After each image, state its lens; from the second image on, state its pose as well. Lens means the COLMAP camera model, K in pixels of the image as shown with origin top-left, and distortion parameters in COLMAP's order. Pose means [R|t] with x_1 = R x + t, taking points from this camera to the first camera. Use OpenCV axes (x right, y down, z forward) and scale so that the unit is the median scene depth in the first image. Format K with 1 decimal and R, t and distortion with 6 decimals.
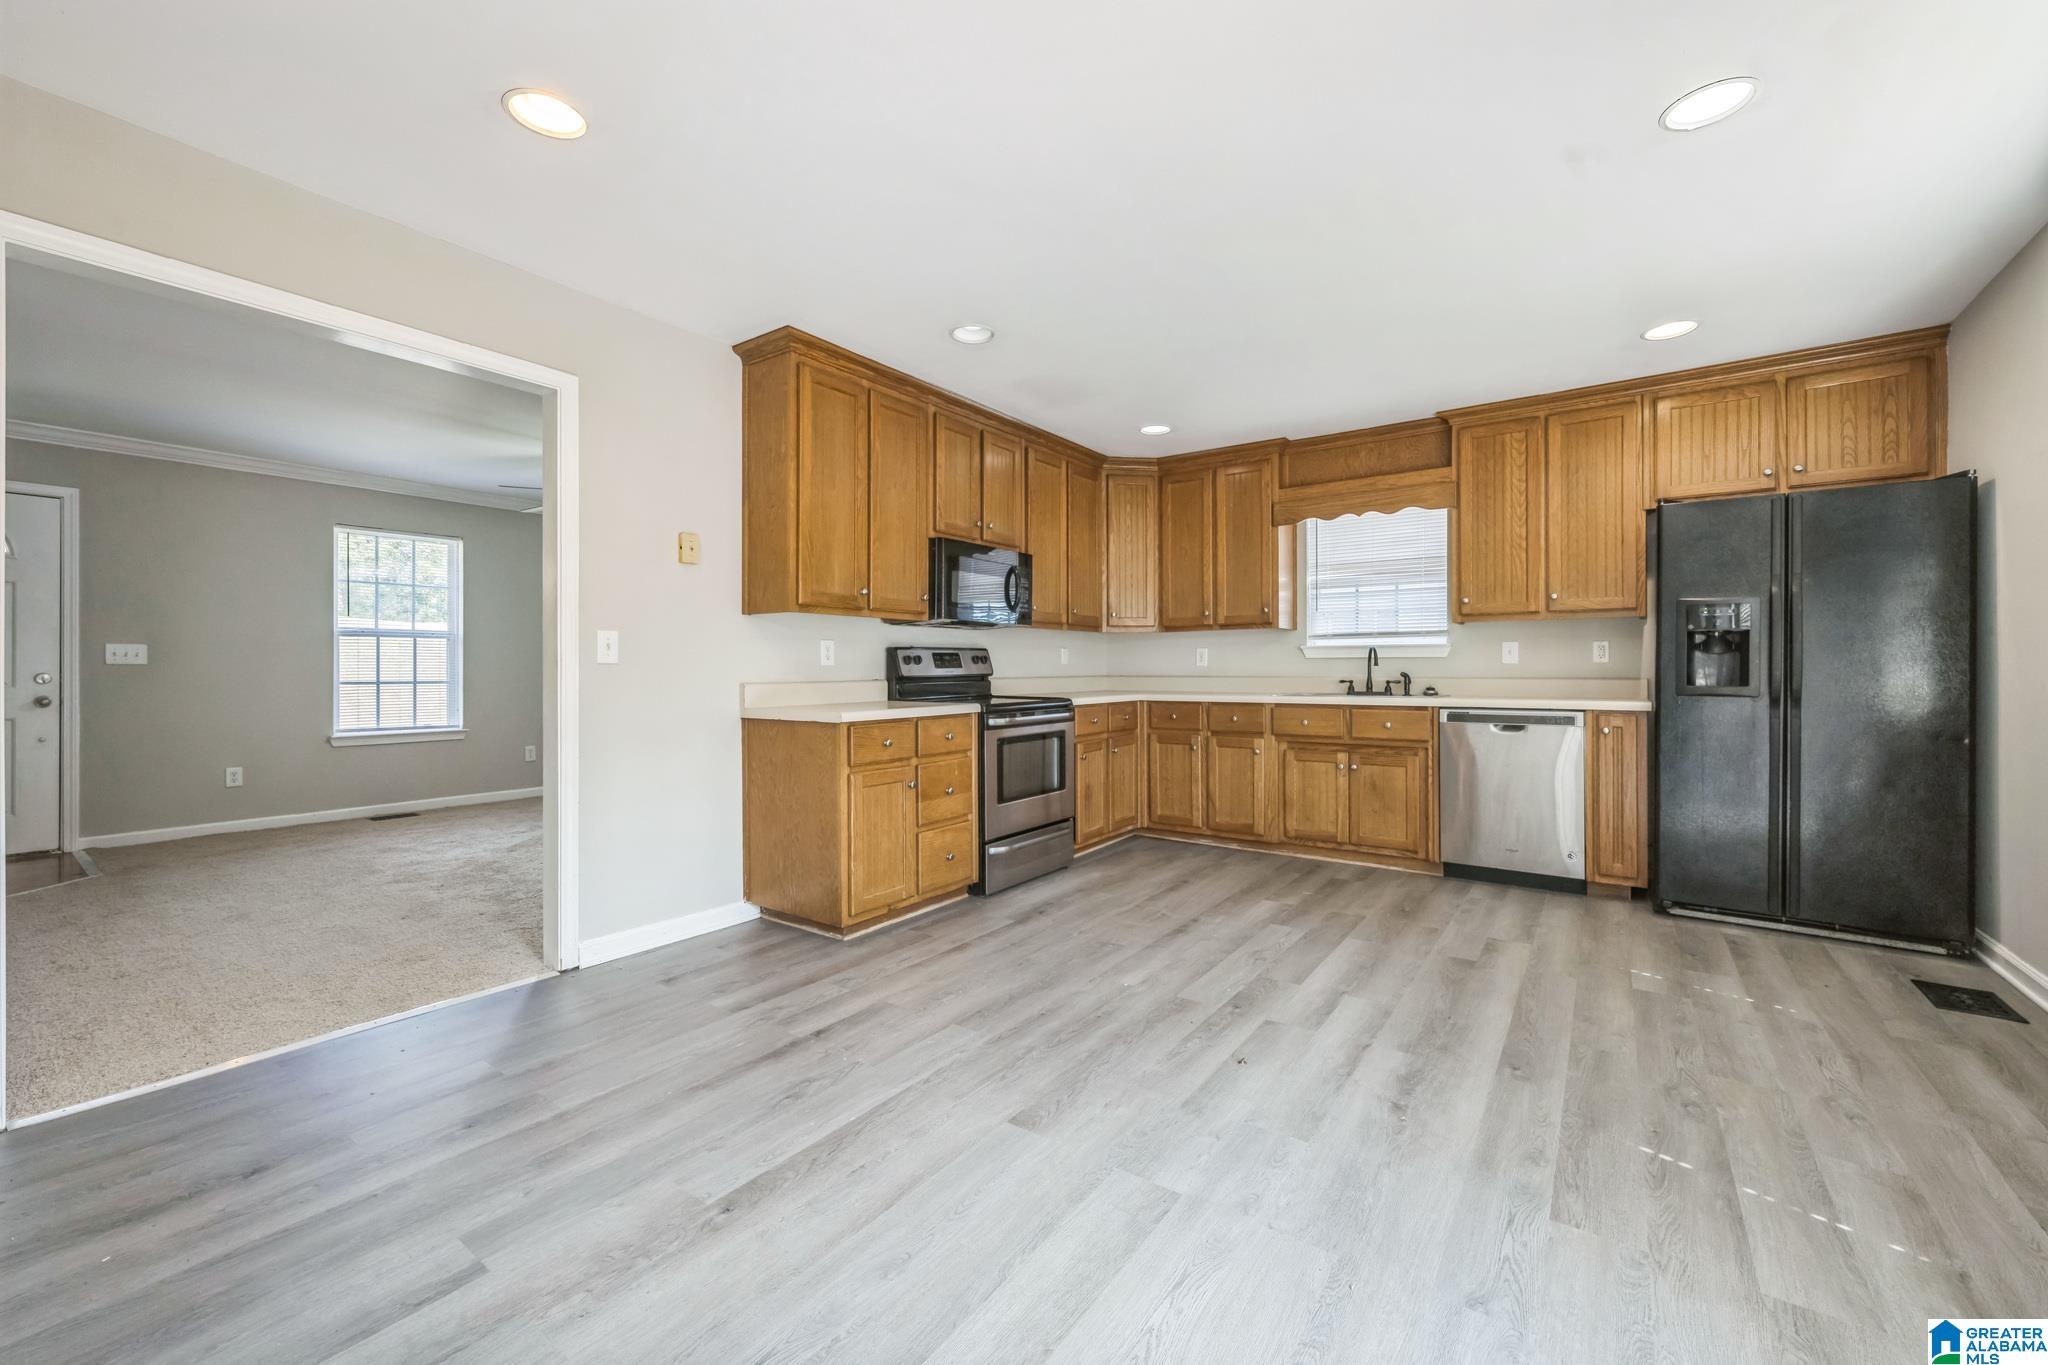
lens RADIAL K [[828.3, 0, 1028.5], [0, 828.3, 668.2], [0, 0, 1]] dist [-0.000288, -0.000888]
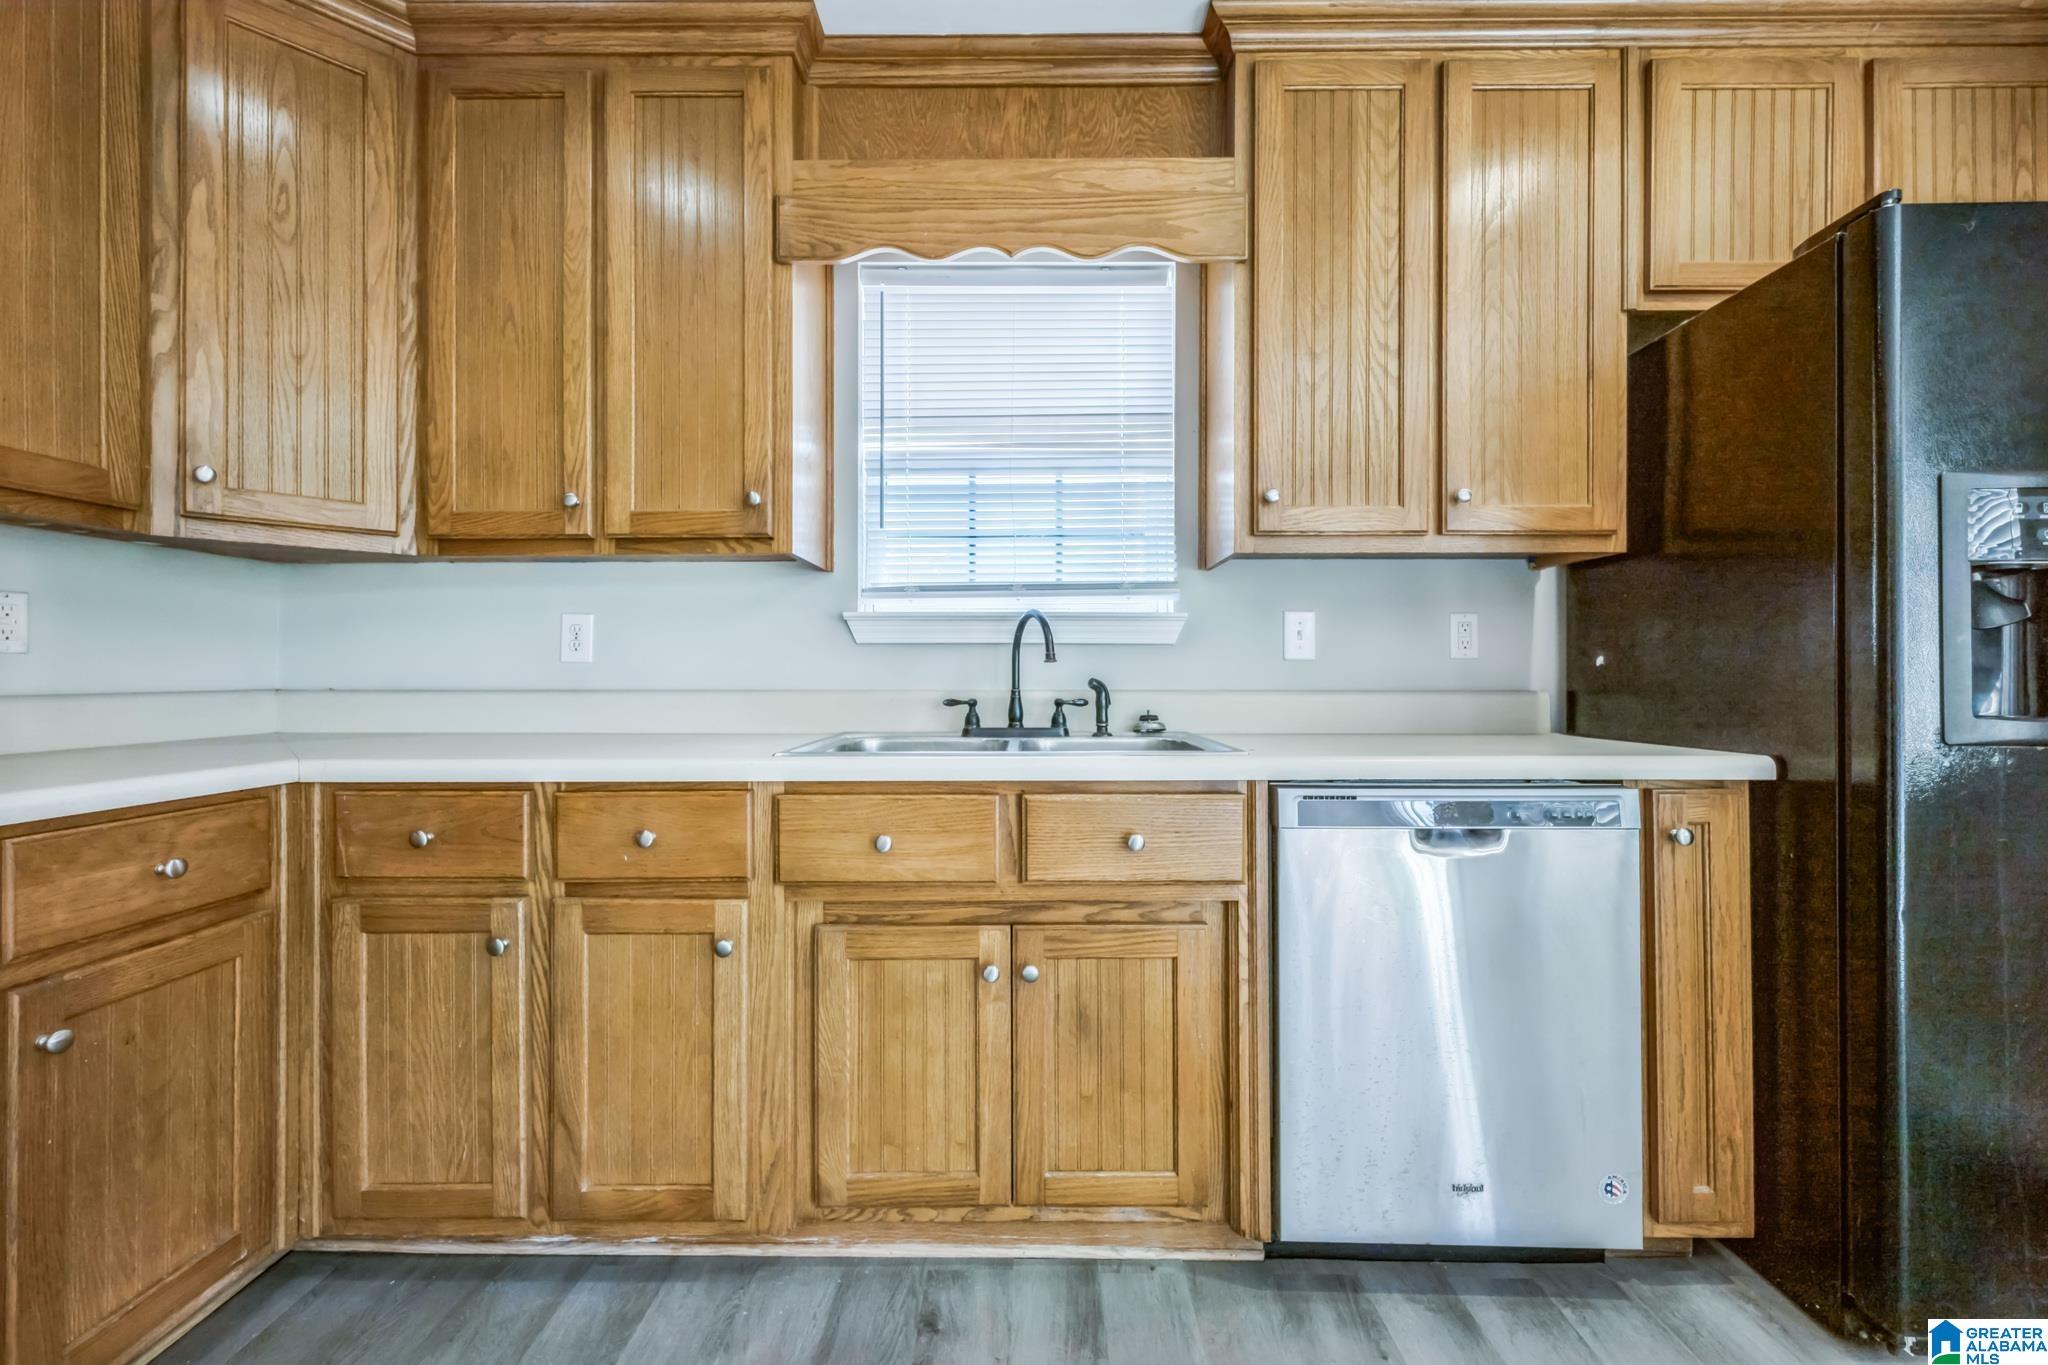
lens RADIAL K [[828.3, 0, 1031.5], [0, 828.3, 670.8], [0, 0, 1]] dist [-0.000288, -0.000888]
pose [[0.822404, 0.003265, 0.568895, 0.192589], [-0.001710, 0.999993, -0.003267, 0.002456], [-0.568901, 0.001714, 0.822404, 0.675864]]
